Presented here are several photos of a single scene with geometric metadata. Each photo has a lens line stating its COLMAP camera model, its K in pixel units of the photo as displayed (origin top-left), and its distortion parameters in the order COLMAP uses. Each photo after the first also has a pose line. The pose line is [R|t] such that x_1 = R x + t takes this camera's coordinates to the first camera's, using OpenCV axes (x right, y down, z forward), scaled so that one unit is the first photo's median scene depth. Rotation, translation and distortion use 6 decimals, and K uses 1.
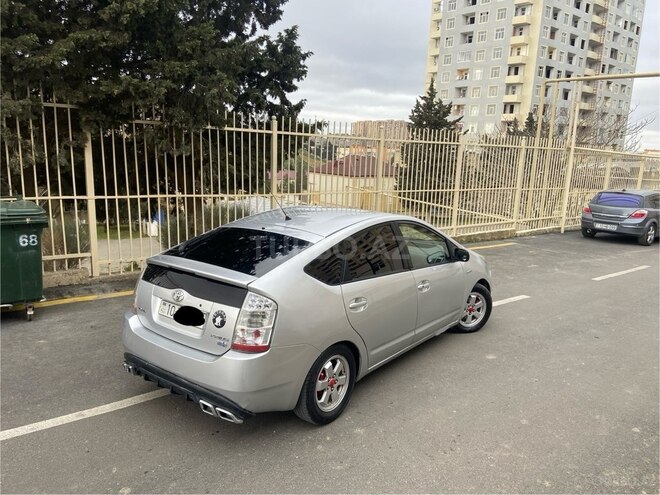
lens RADIAL K [[496.7, 0, 331.6], [0, 496.7, 252.6], [0, 0, 1]] dist [0.091689, -0.117486]
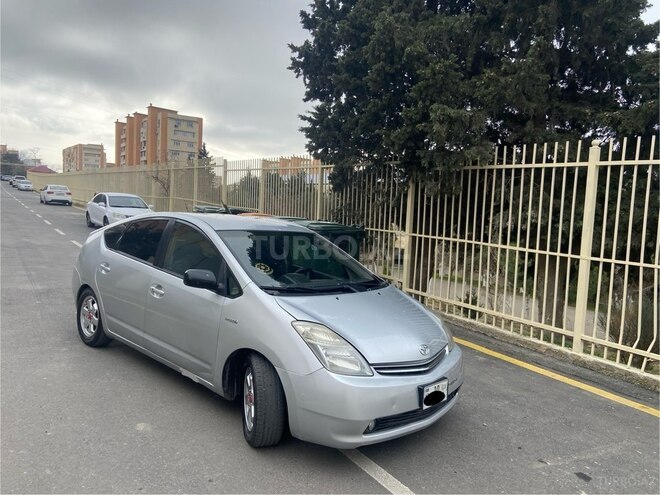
lens RADIAL K [[496.7, 0, 330.7], [0, 496.7, 240.4], [0, 0, 1]] dist [0.091689, -0.117486]
pose [[-0.072915, 0.035615, -0.996702, 1.560658], [-0.253171, 0.965967, 0.053037, -0.225581], [0.964670, 0.256204, -0.061417, 1.881454]]
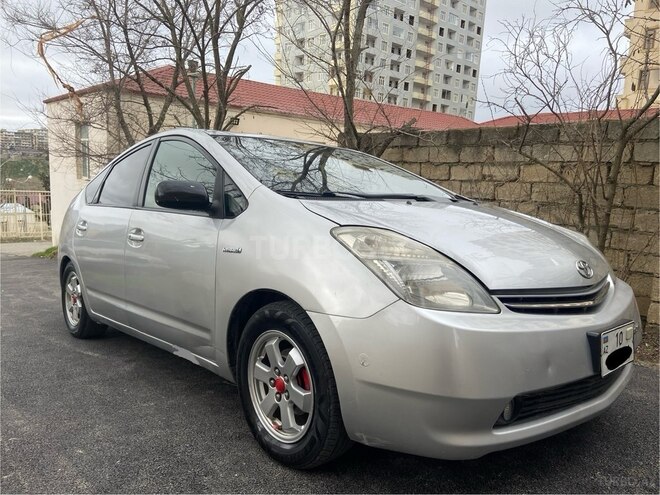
lens RADIAL K [[496.7, 0, 329.1], [0, 496.7, 252.7], [0, 0, 1]] dist [0.091689, -0.117486]
pose [[-0.161143, 0.037582, -0.986215, 1.089012], [-0.176690, 0.982031, 0.066293, 0.006061], [0.970986, 0.184937, -0.151607, 1.869468]]
